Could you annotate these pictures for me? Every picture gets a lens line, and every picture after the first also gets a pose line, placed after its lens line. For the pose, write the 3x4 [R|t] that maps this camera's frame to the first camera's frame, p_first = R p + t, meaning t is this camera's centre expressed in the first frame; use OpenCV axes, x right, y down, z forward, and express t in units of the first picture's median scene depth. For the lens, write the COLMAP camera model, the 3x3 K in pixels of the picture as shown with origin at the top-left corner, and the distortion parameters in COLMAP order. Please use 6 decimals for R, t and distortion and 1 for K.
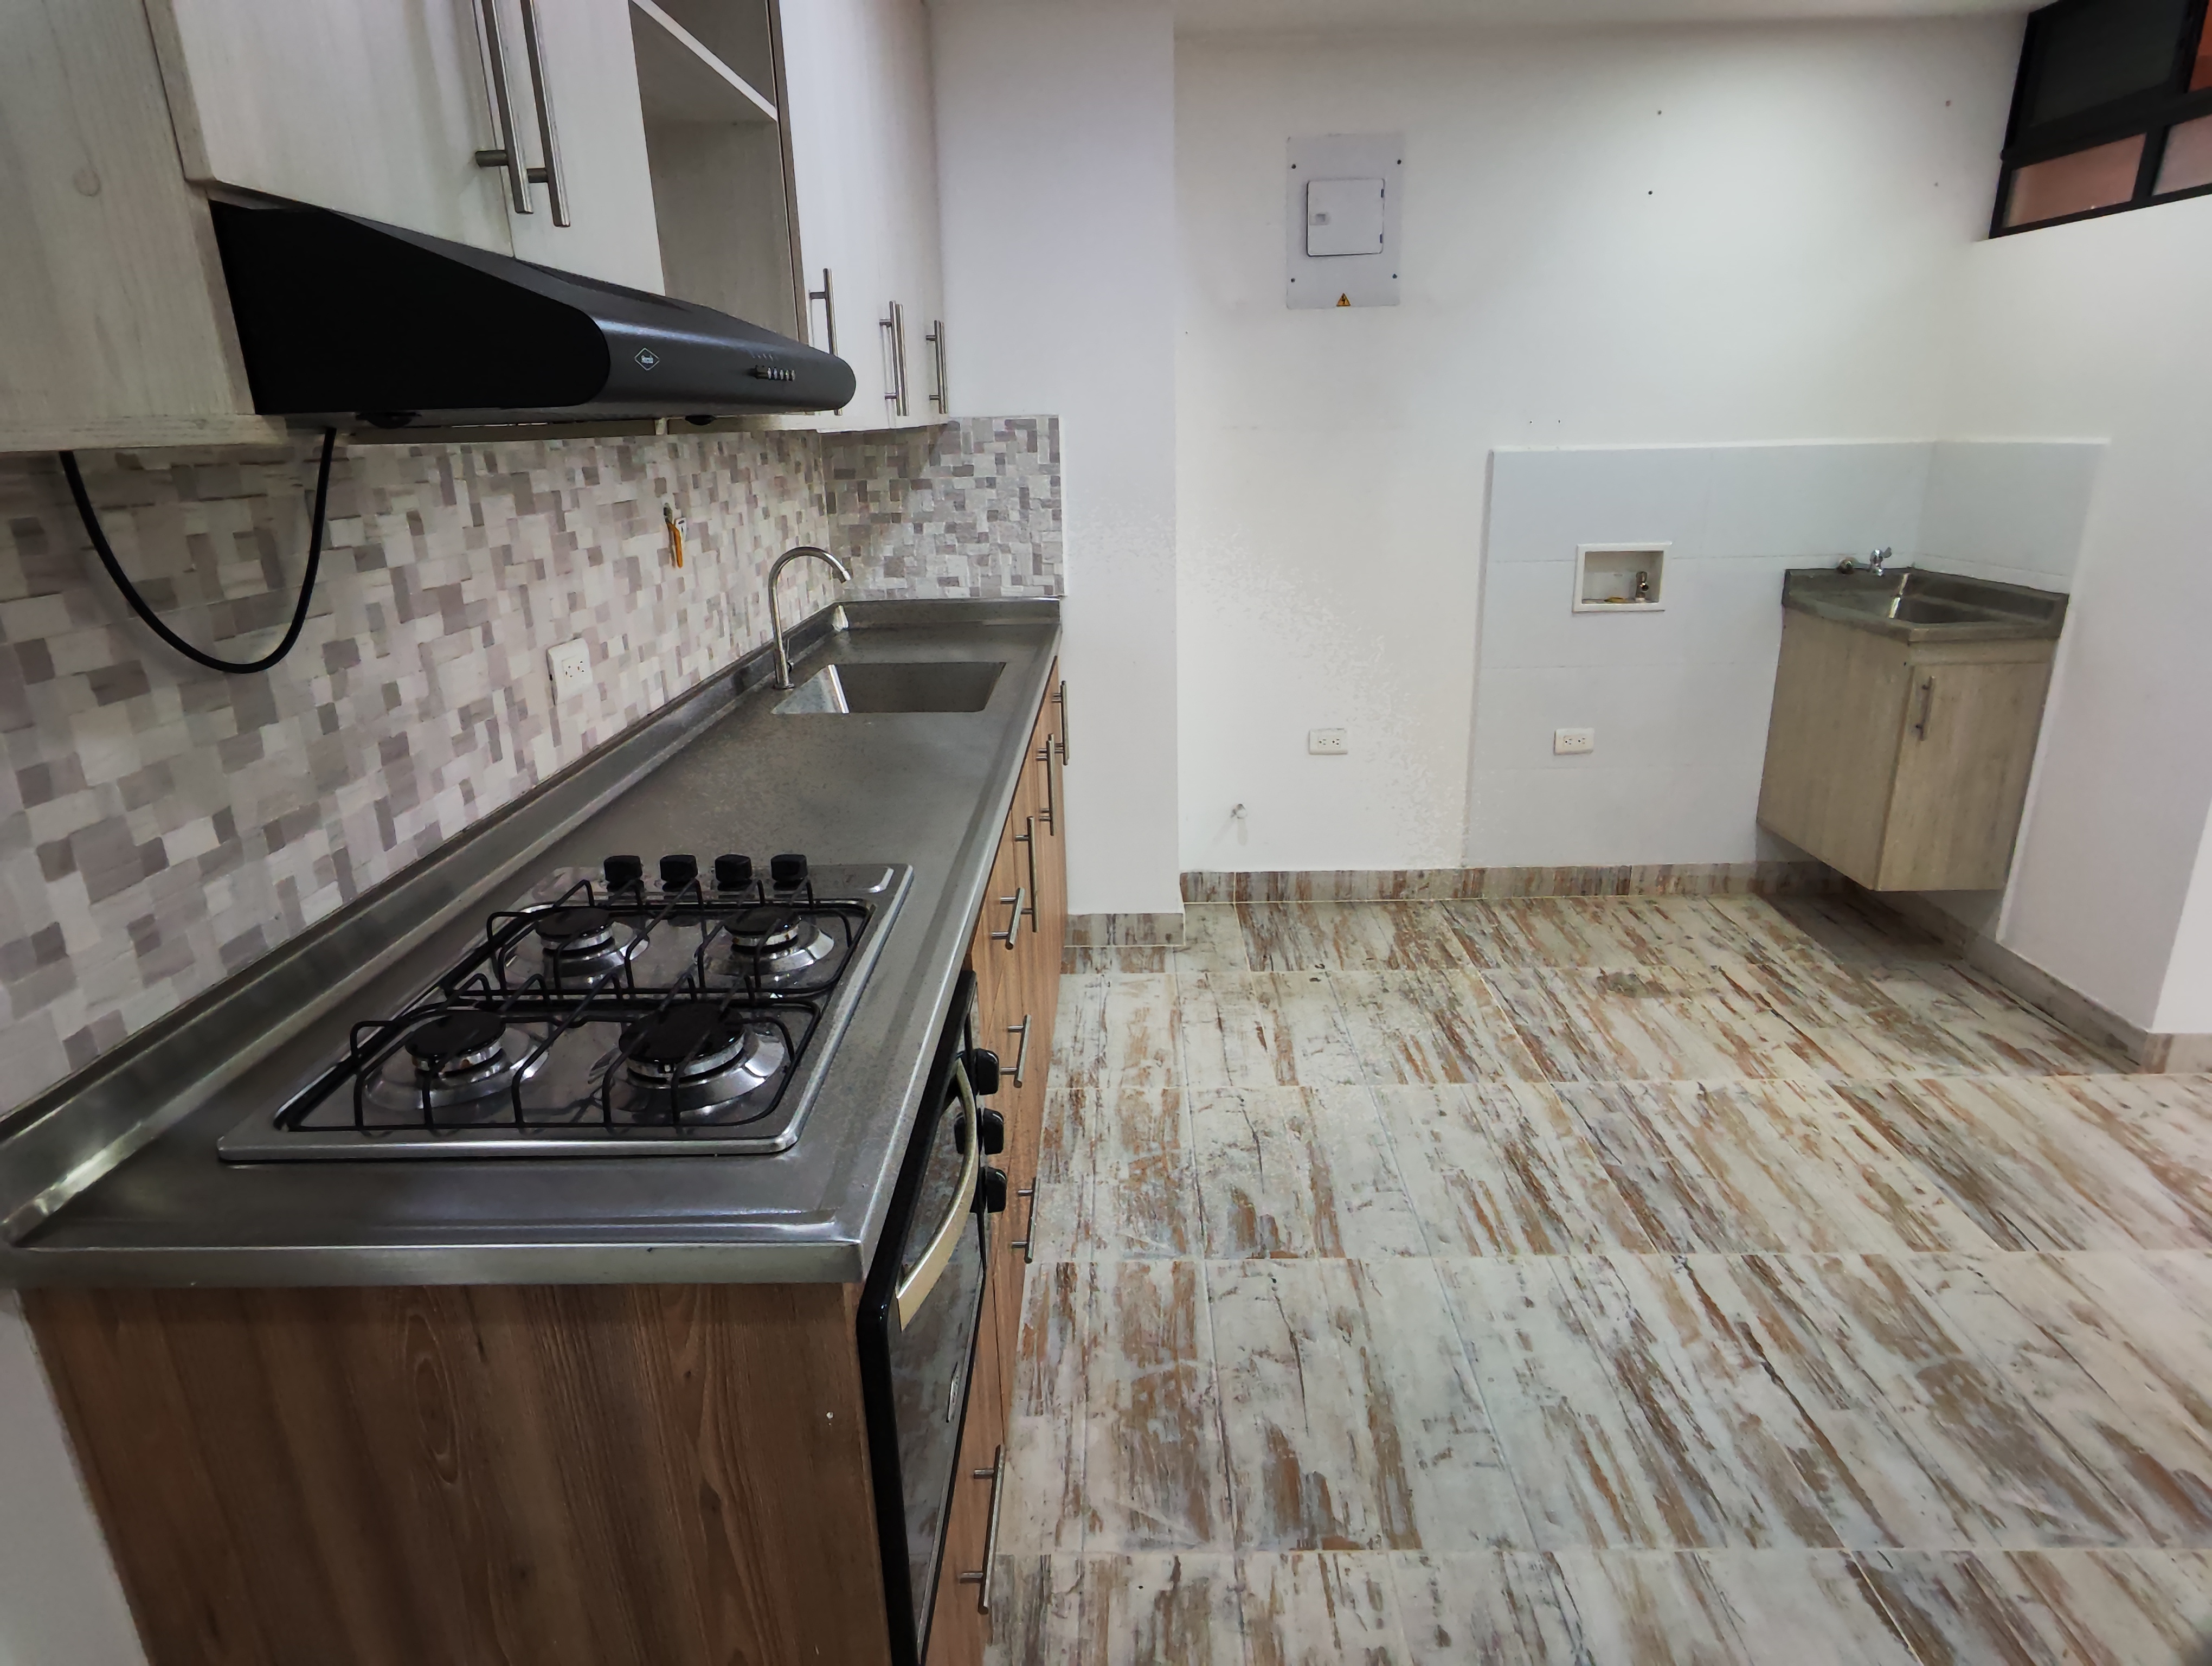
lens RADIAL K [[1254.2, 0, 1102.6], [0, 1254.2, 826.1], [0, 0, 1]] dist [-0.004848, 0.006322]
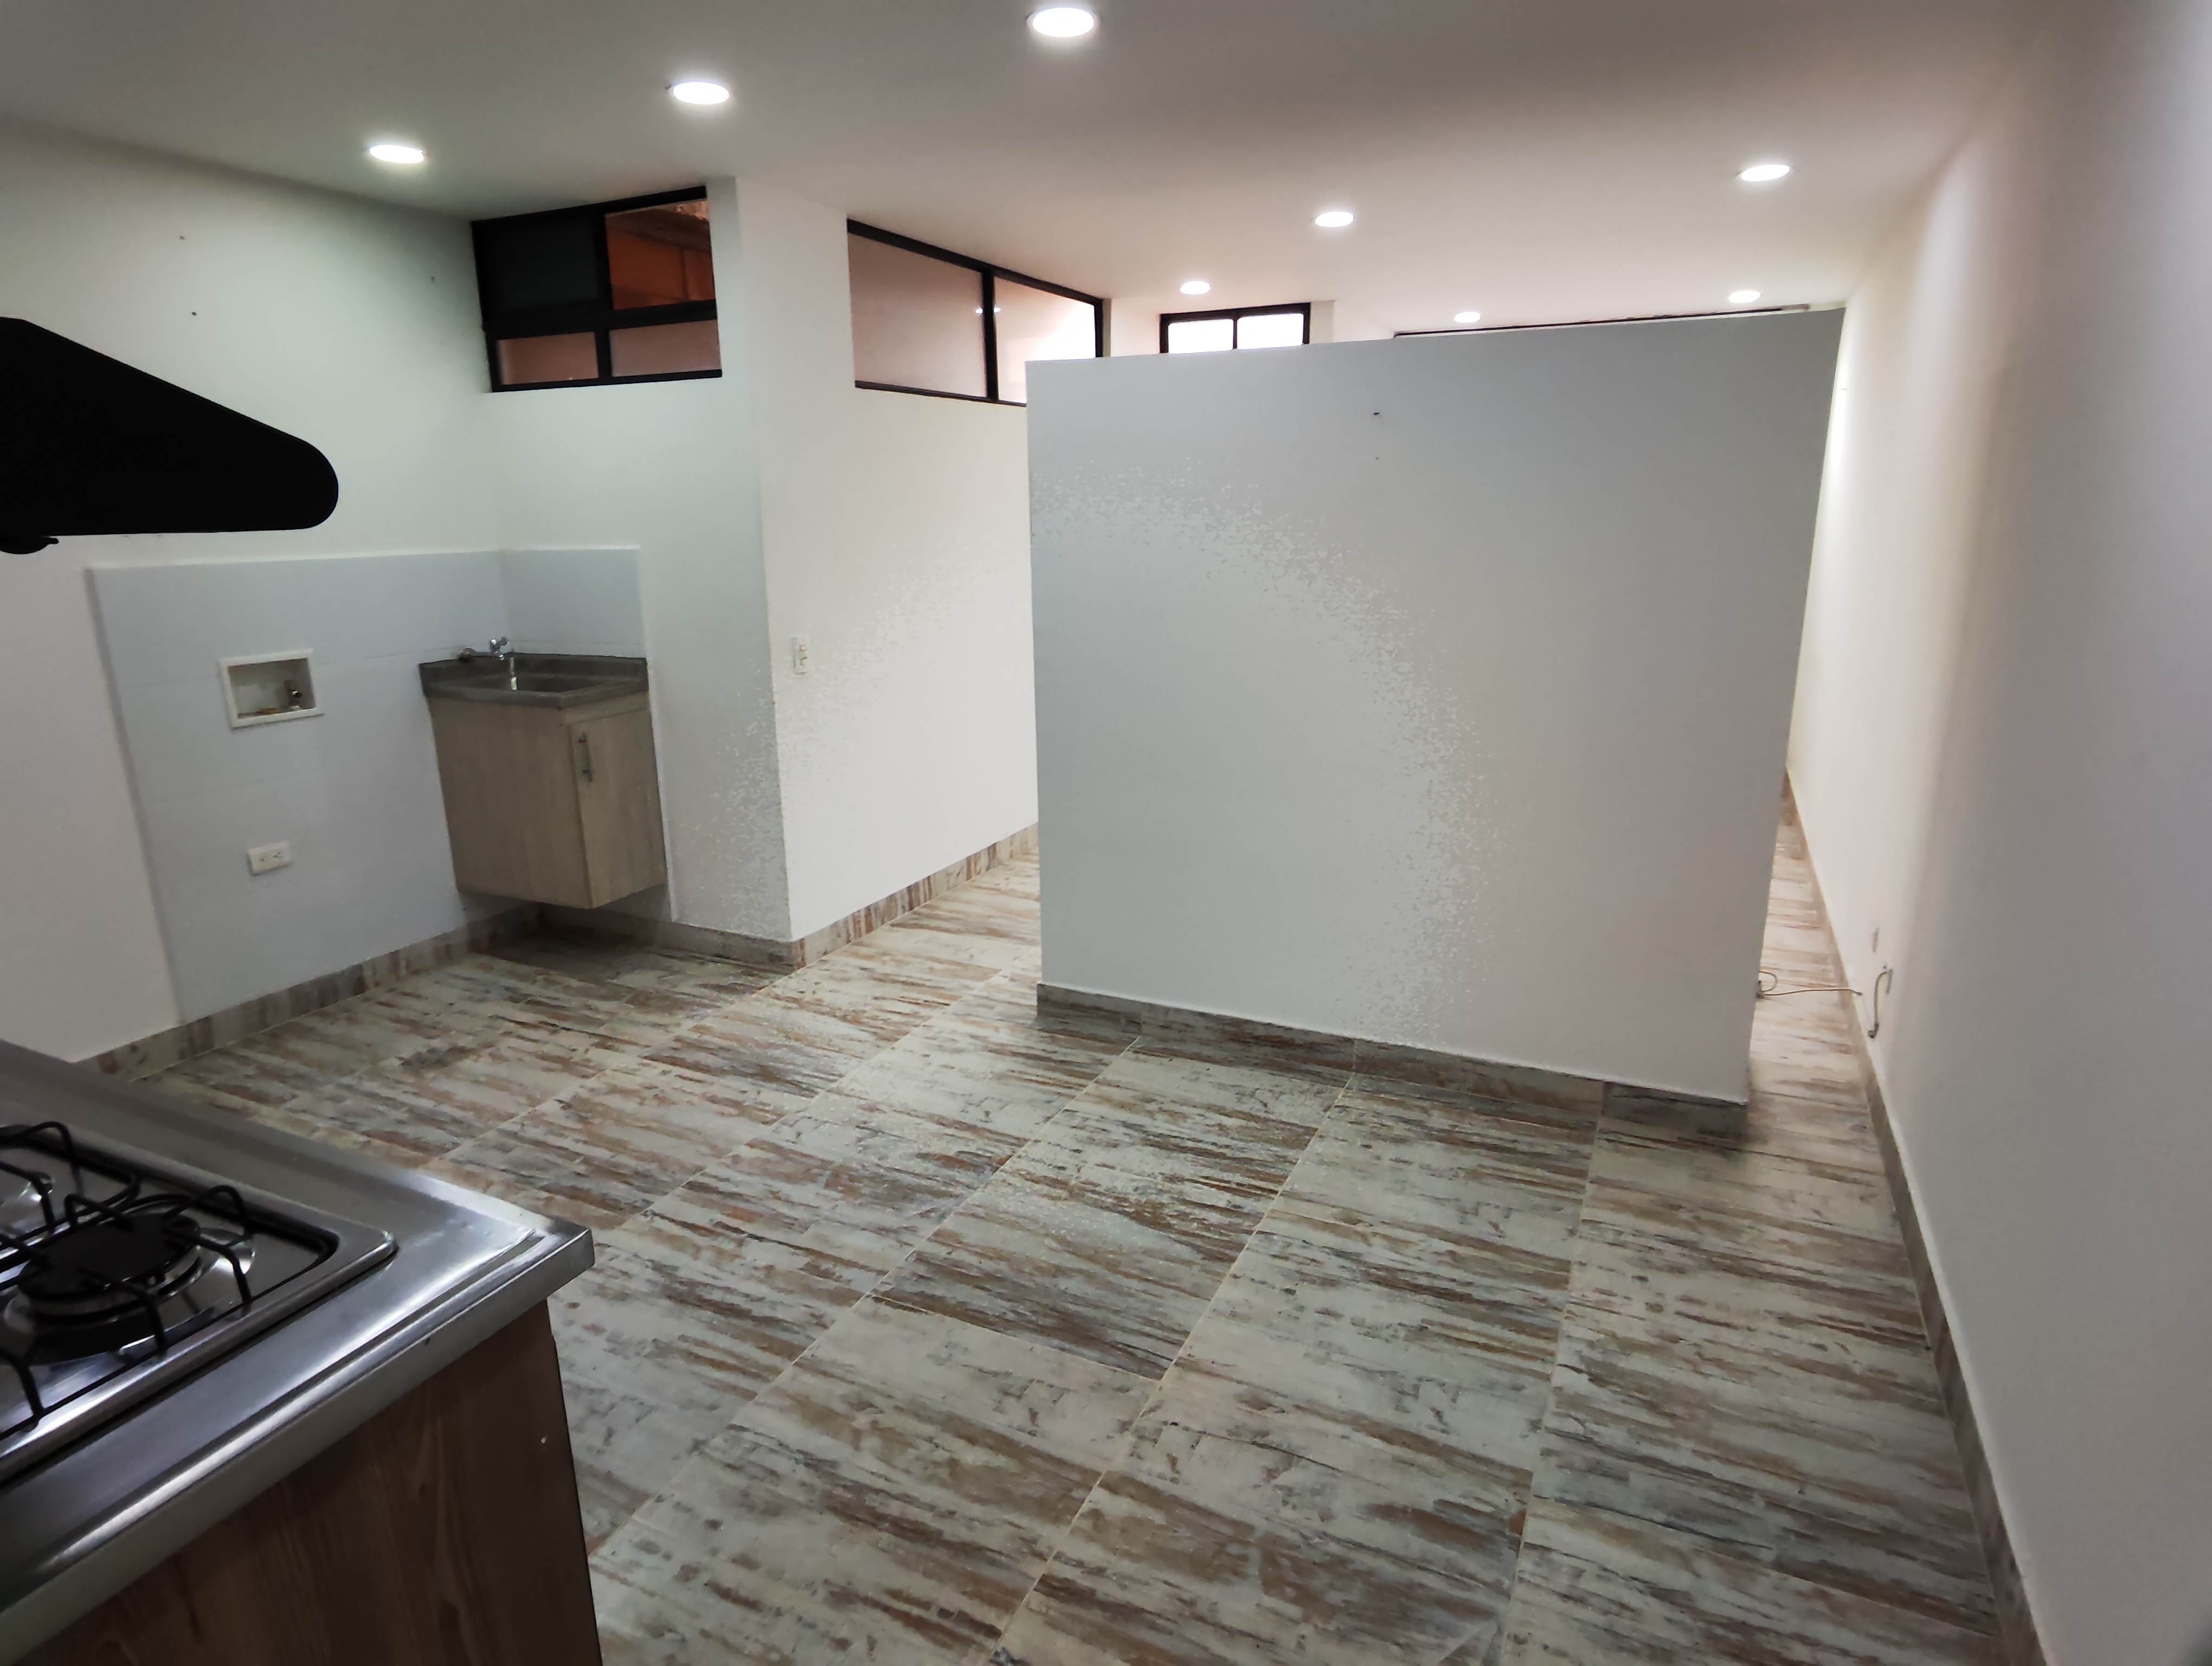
lens RADIAL K [[1254.2, 0, 1102.6], [0, 1254.2, 826.1], [0, 0, 1]] dist [-0.004848, 0.006322]
pose [[0.415819, -0.212835, 0.884192, -0.275390], [0.284047, 0.953987, 0.096054, -0.001433], [-0.863951, 0.211211, 0.457141, -0.009091]]
